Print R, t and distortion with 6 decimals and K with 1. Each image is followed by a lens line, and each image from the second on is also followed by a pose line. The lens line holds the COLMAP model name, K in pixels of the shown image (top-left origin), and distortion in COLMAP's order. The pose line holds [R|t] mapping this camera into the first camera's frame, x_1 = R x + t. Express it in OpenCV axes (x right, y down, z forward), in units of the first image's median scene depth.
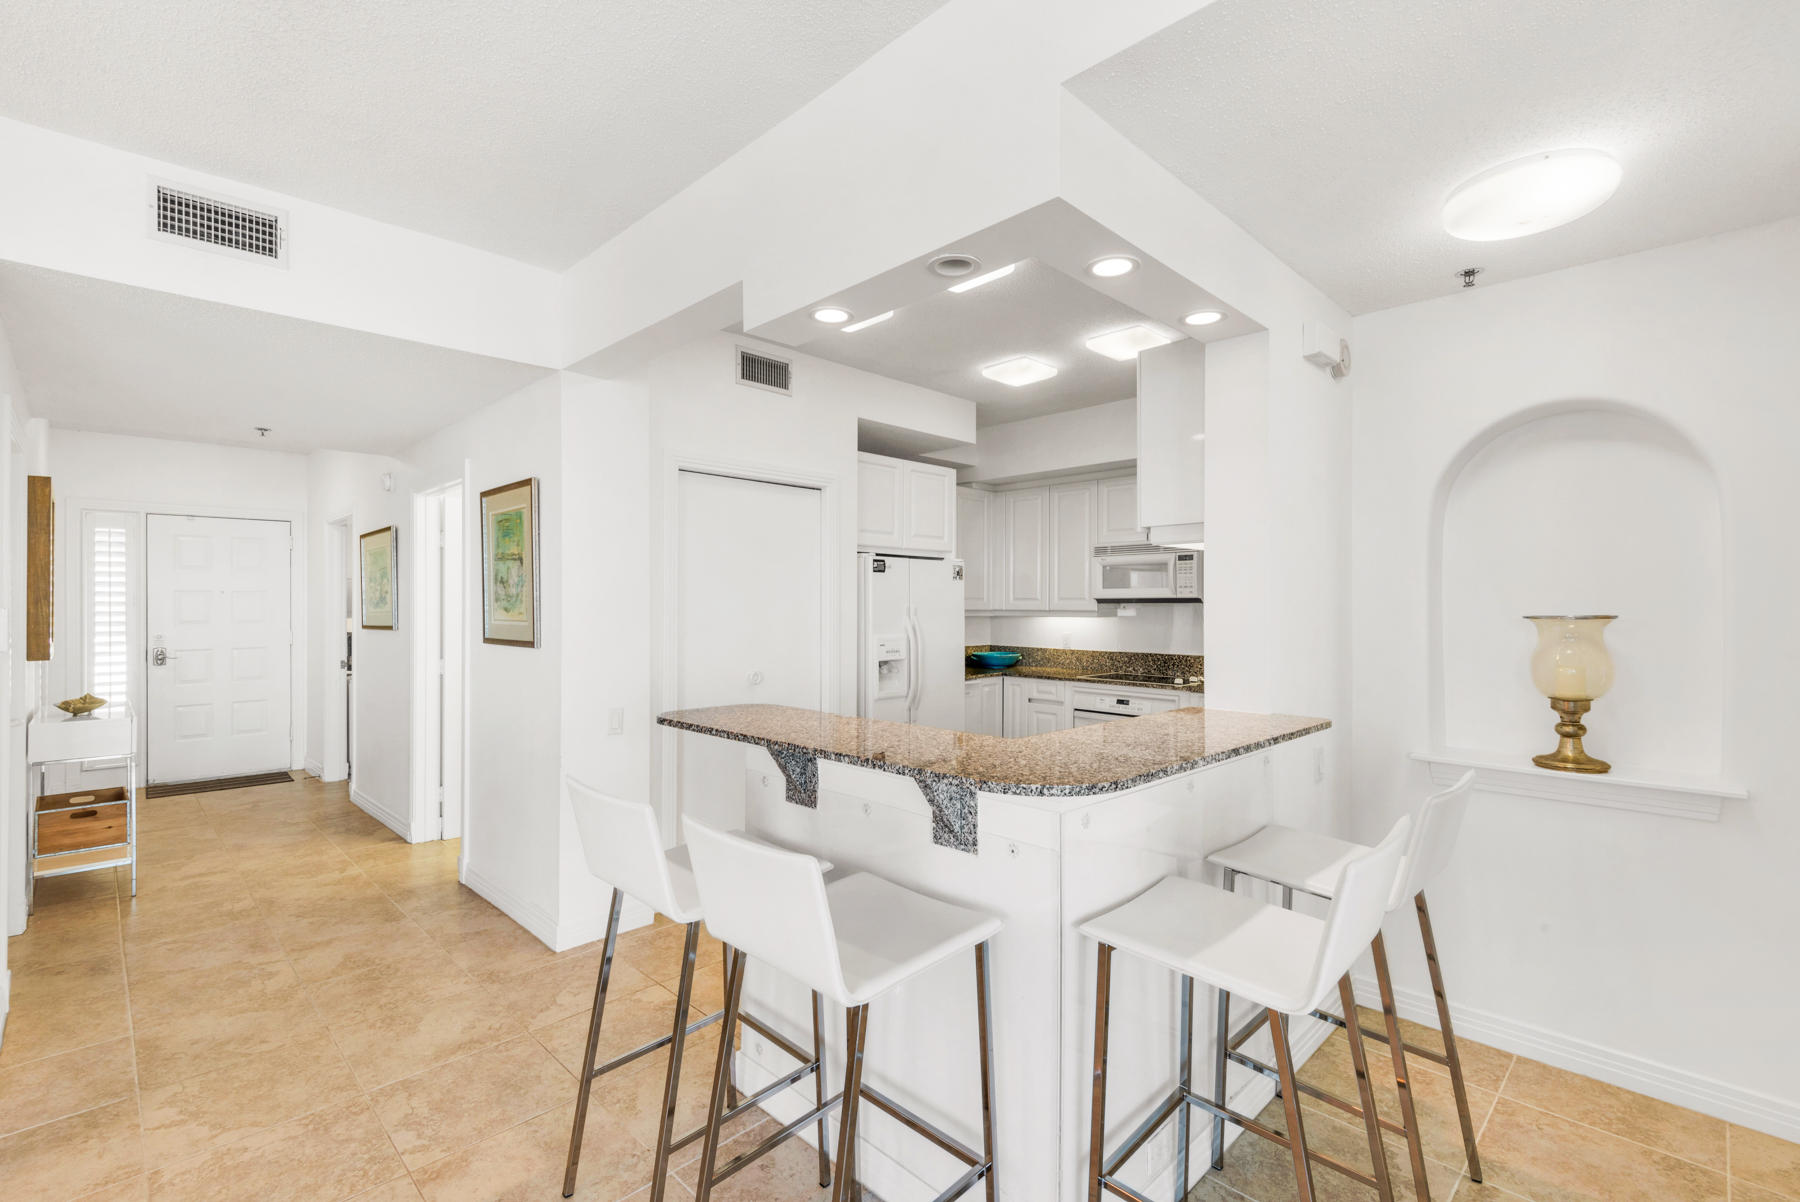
lens RADIAL K [[806.9, 0, 901.2], [0, 806.9, 604.7], [0, 0, 1]] dist [0.025383, -0.011957]
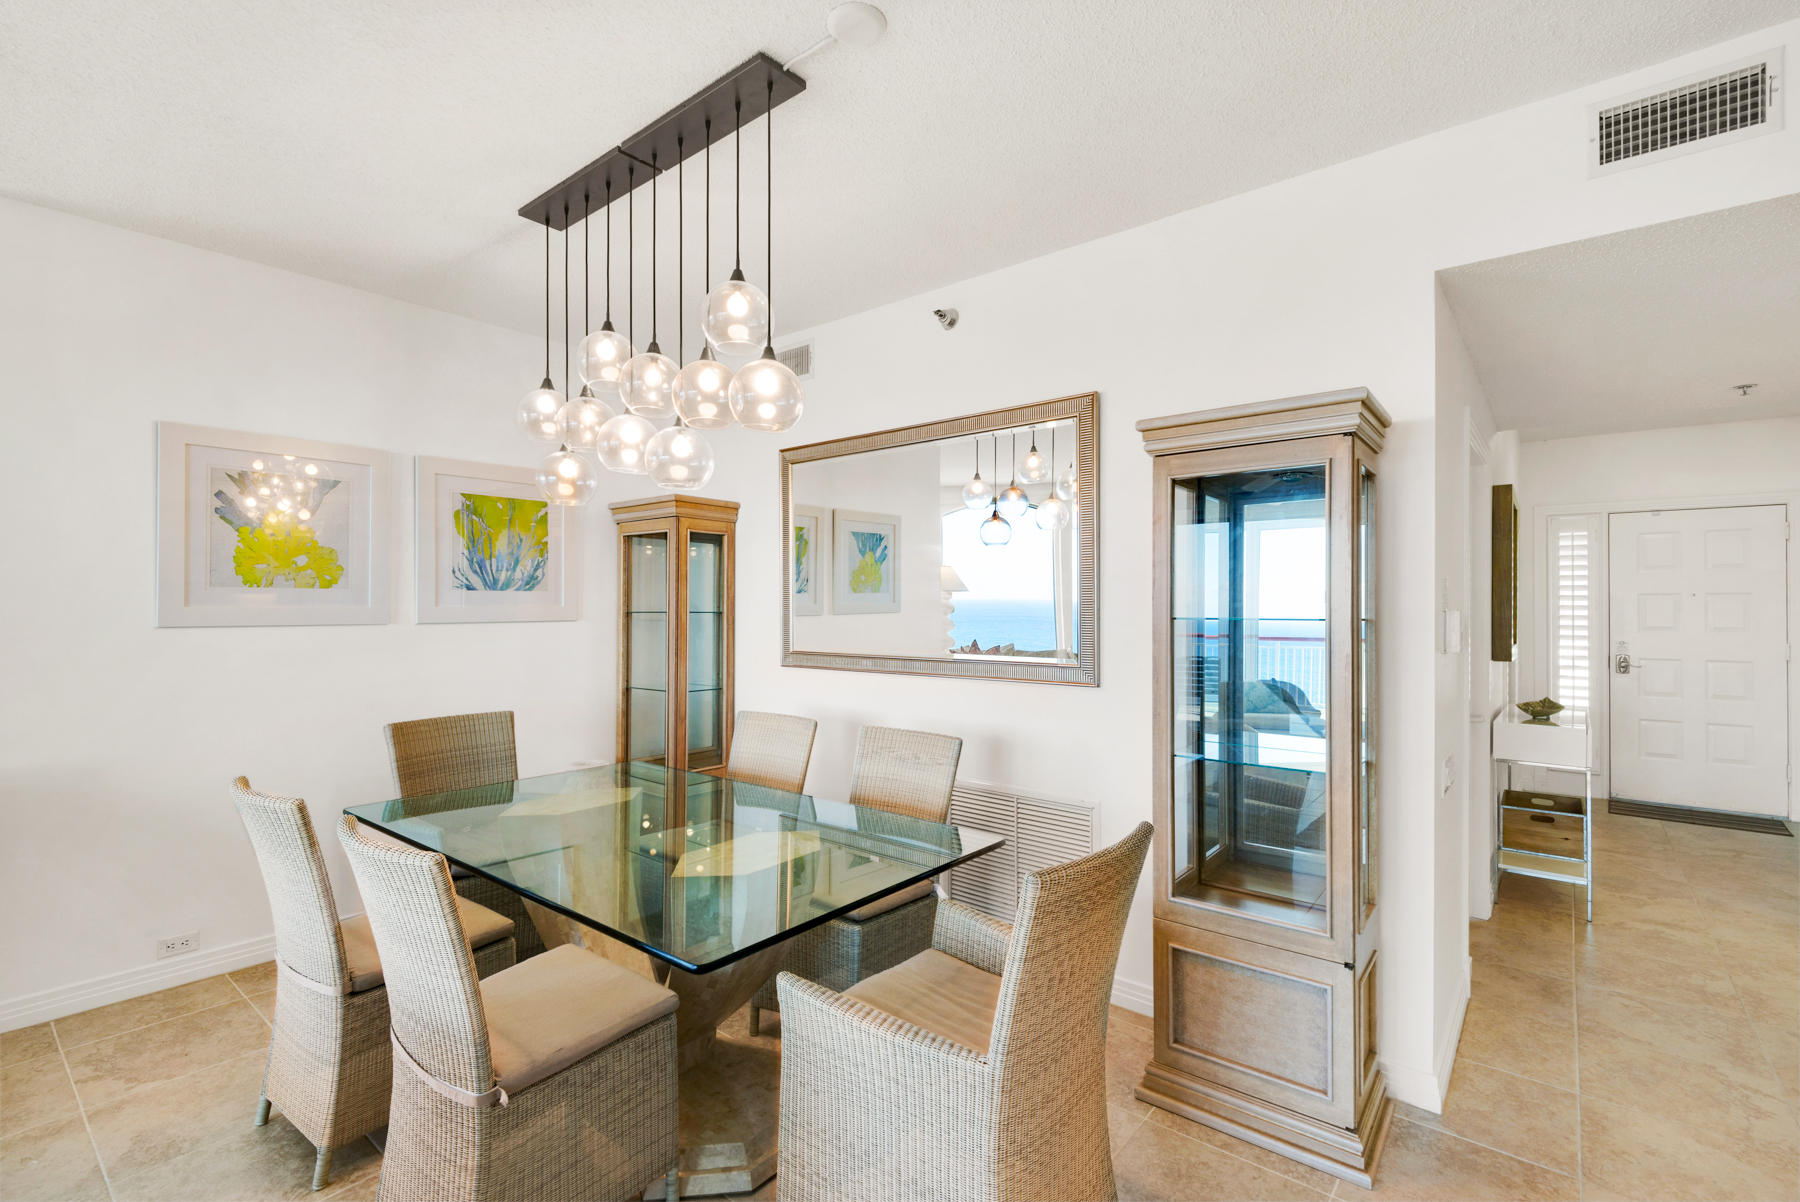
lens RADIAL K [[813.8, 0, 900.0], [0, 813.8, 601.0], [0, 0, 1]] dist [0.002978, 0.000720]
pose [[0.101832, -0.006256, -0.994782, -0.071040], [-0.003359, 0.999972, -0.006632, 0.000059], [0.994796, 0.004017, 0.101808, 0.095432]]
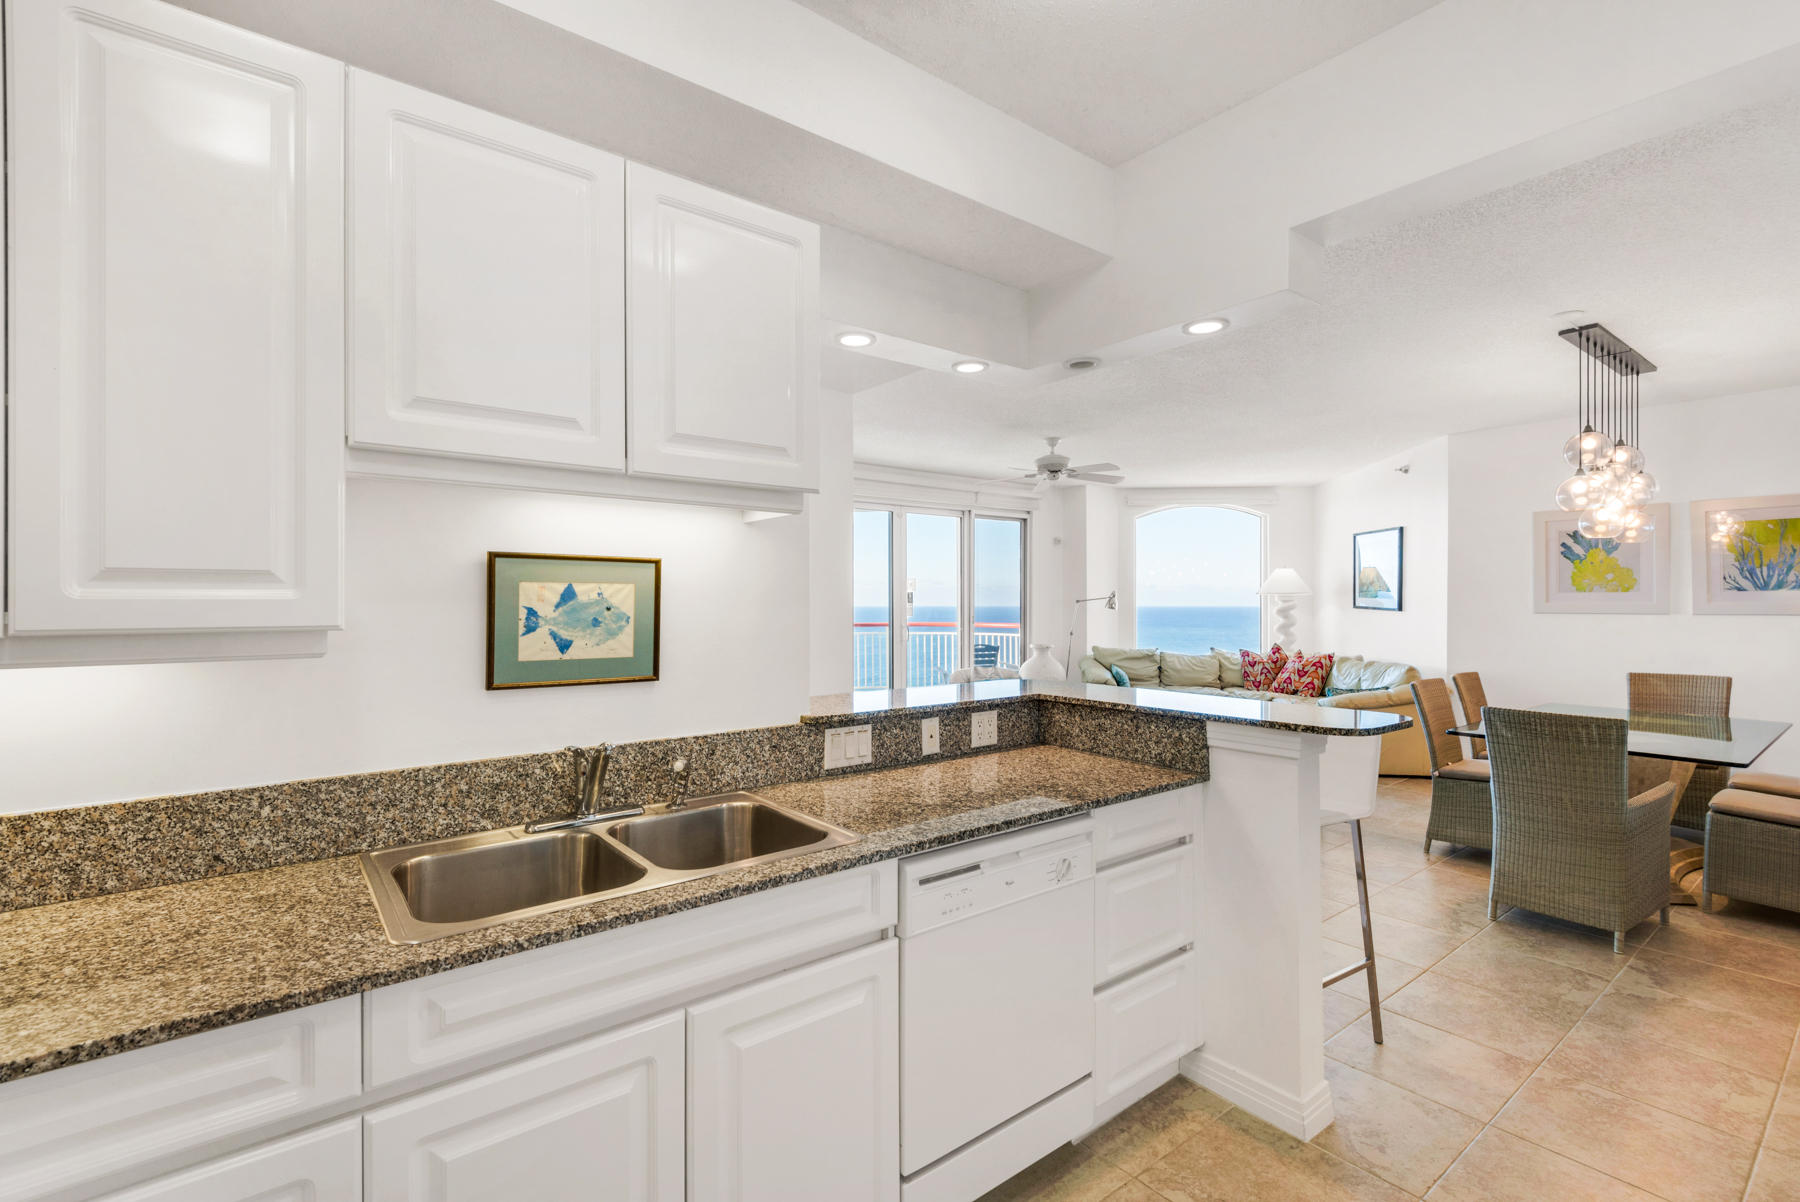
lens RADIAL K [[806.9, 0, 901.2], [0, 806.9, 604.7], [0, 0, 1]] dist [0.025383, -0.011957]
pose [[-0.992625, -0.001475, 0.121216, 0.089219], [-0.000893, 0.999988, 0.004856, -0.000111], [-0.121222, 0.004712, -0.992614, 1.025627]]
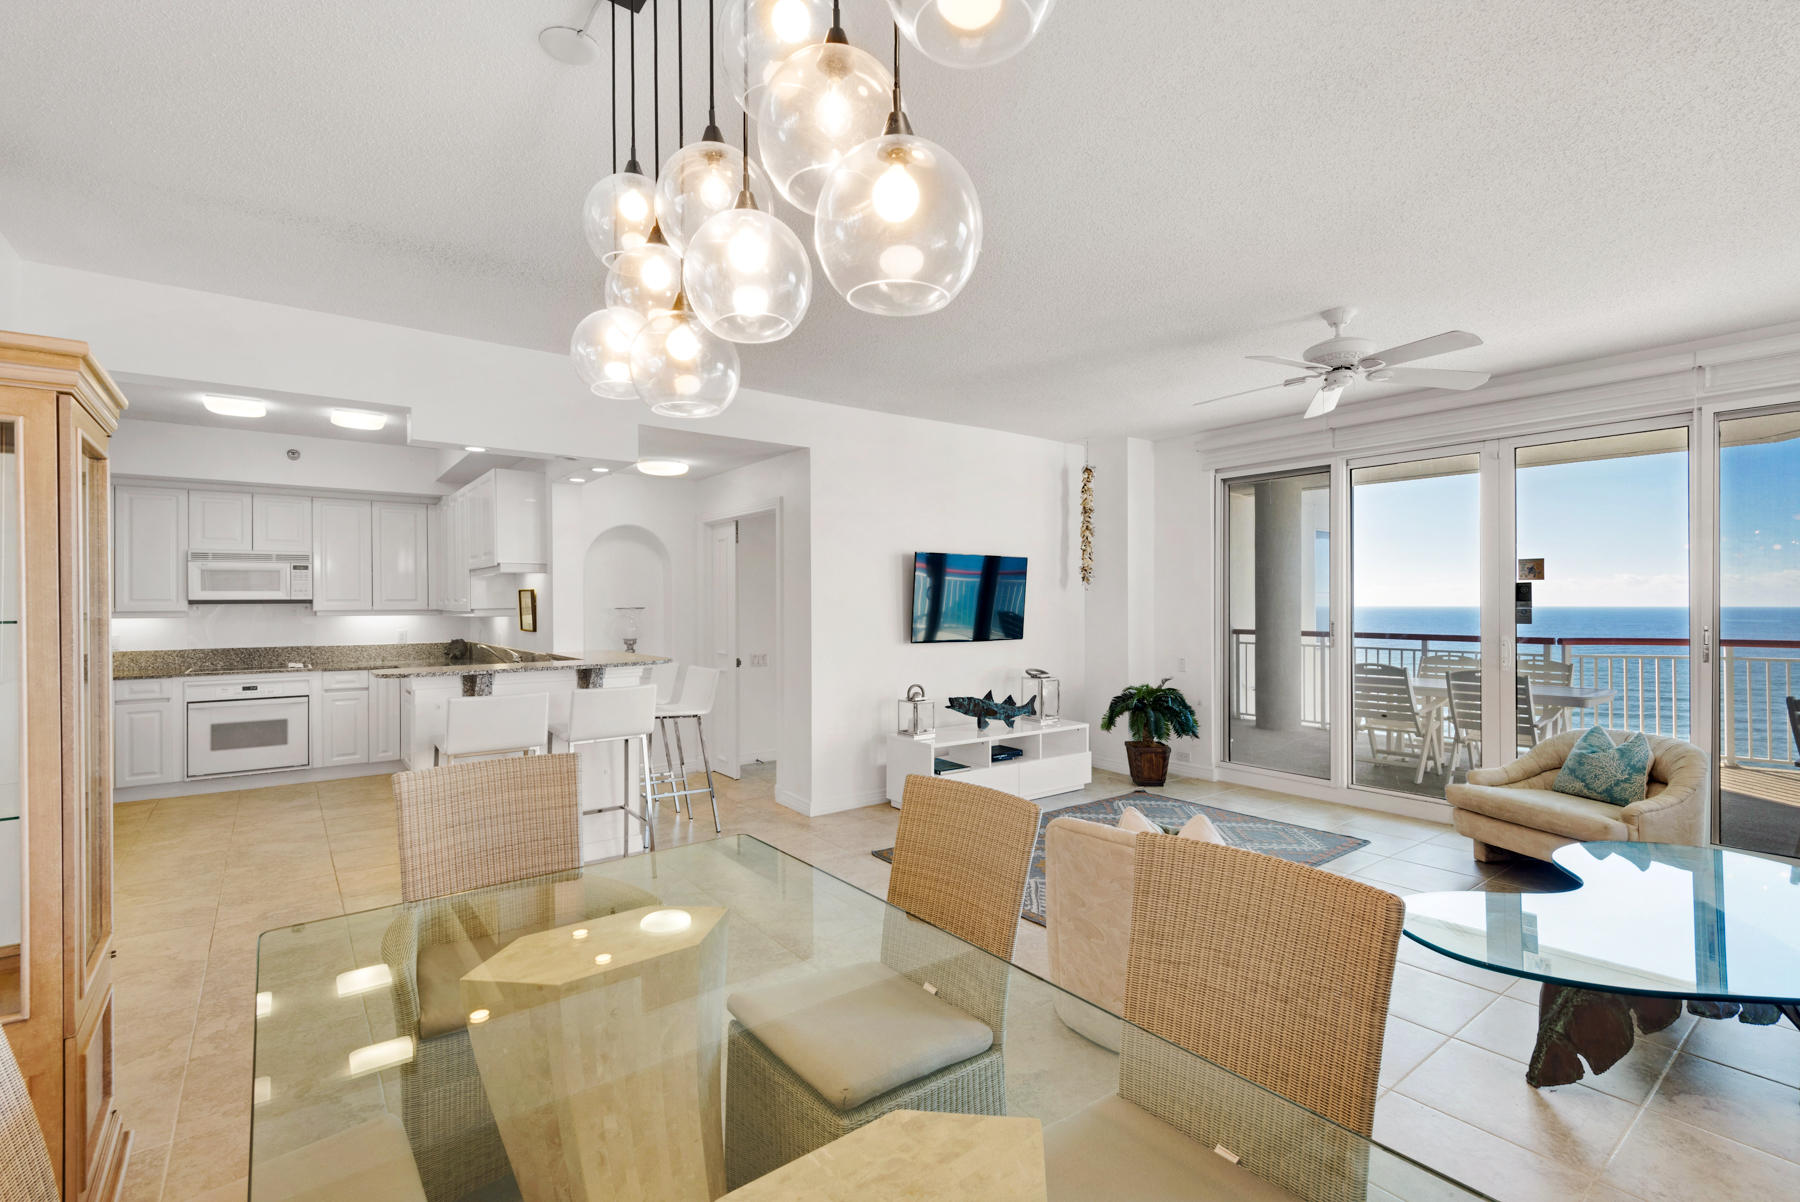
lens RADIAL K [[809.2, 0, 889.7], [0, 809.2, 602.9], [0, 0, 1]] dist [0.025333, -0.018315]
pose [[0.146165, -0.004158, 0.989251, -0.878068], [0.005871, 0.999977, 0.003336, -0.002443], [-0.989243, 0.005320, 0.146186, -0.104149]]
